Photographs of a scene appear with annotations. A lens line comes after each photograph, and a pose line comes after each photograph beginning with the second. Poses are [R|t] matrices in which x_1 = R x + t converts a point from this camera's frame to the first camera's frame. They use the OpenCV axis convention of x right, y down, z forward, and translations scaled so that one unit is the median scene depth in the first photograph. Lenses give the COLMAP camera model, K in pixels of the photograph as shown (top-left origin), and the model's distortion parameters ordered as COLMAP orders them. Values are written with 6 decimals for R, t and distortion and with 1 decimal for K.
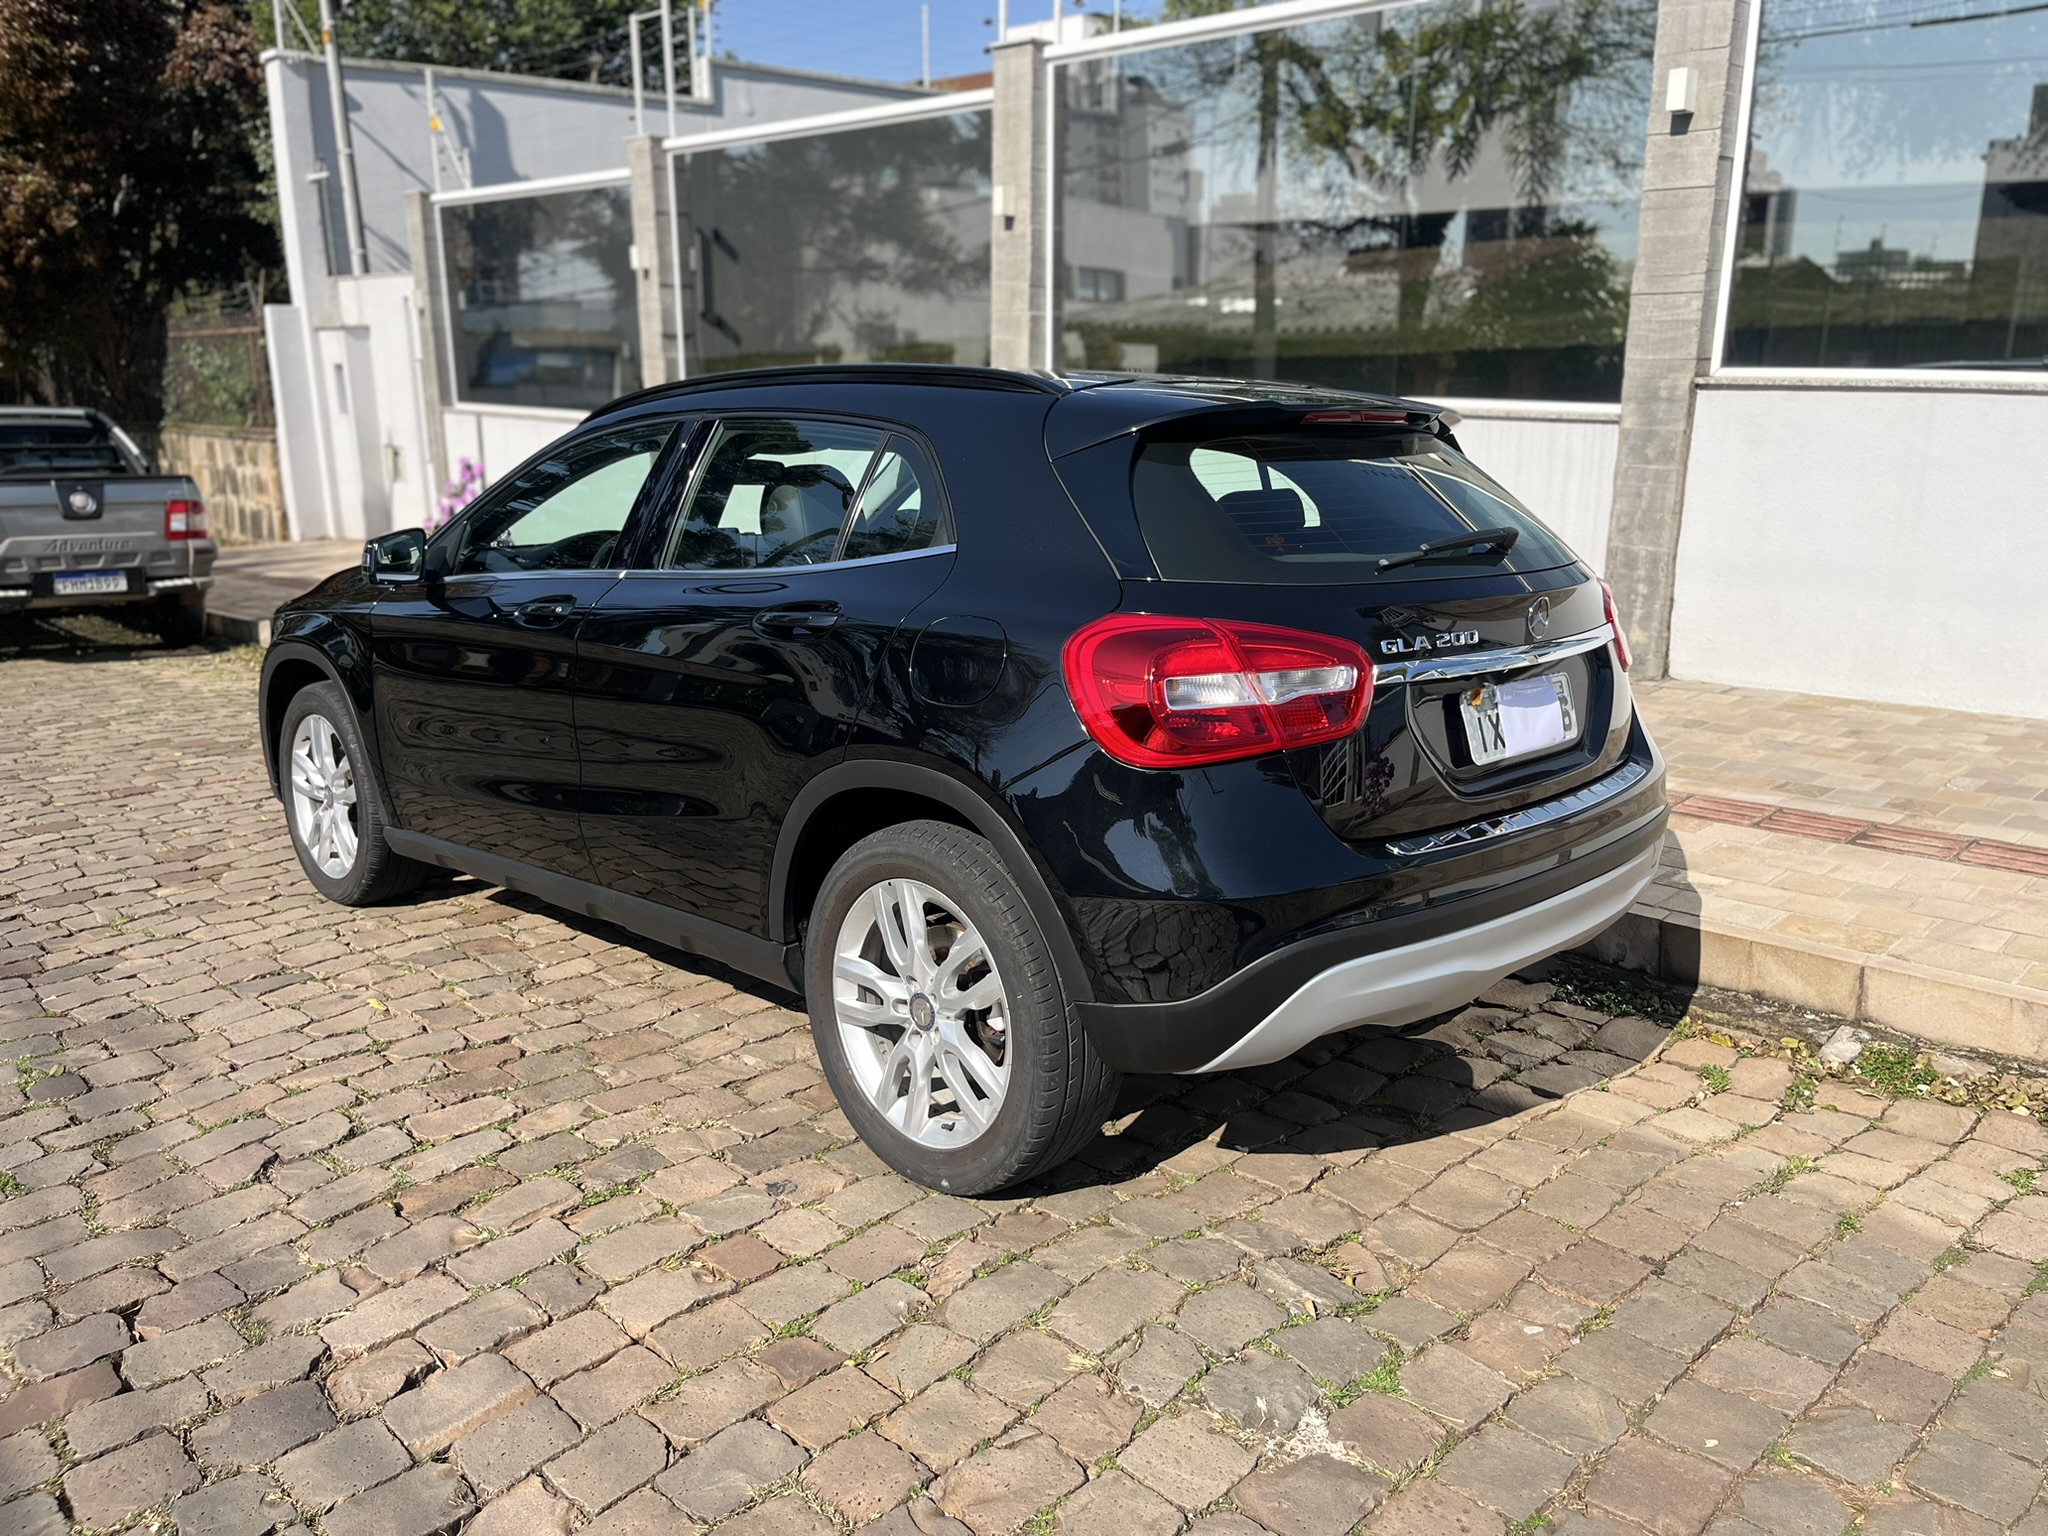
lens RADIAL K [[1602.6, 0, 1024.0], [0, 1602.6, 768.0], [0, 0, 1]] dist [0.004283, 0.000302]
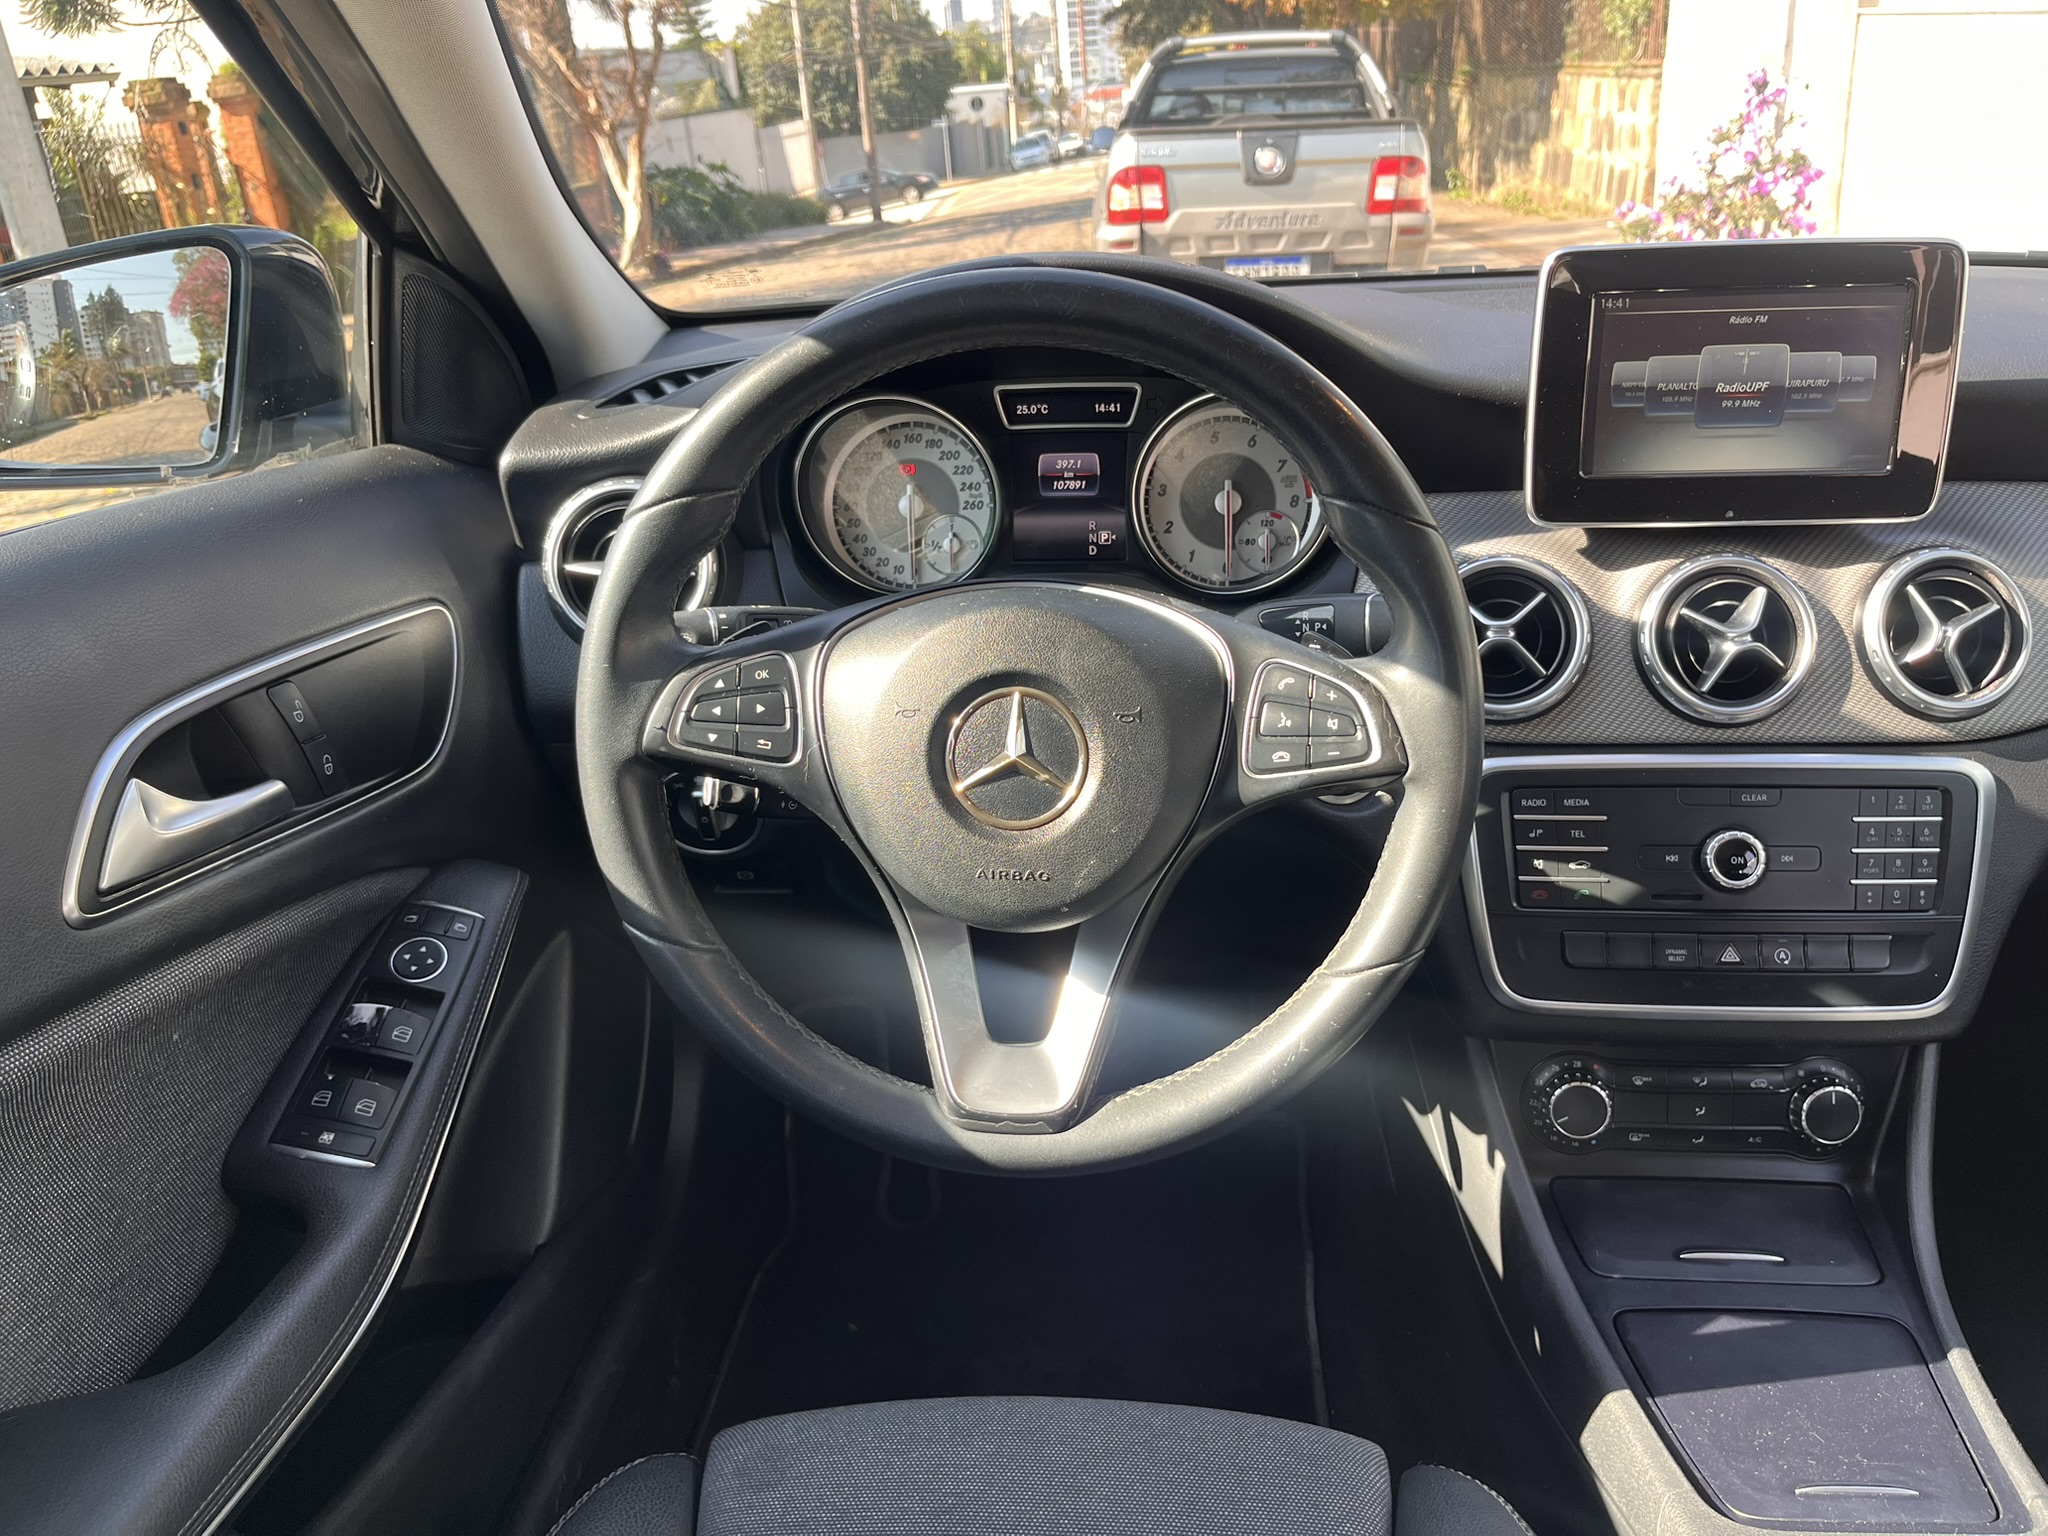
lens RADIAL K [[1602.6, 0, 1024.0], [0, 1602.6, 768.0], [0, 0, 1]] dist [0.004283, 0.000302]
pose [[0.661609, 0.256291, -0.704690, -0.055034], [-0.113133, 0.963136, 0.244070, -0.055822], [0.741266, -0.081755, 0.666214, 0.353421]]
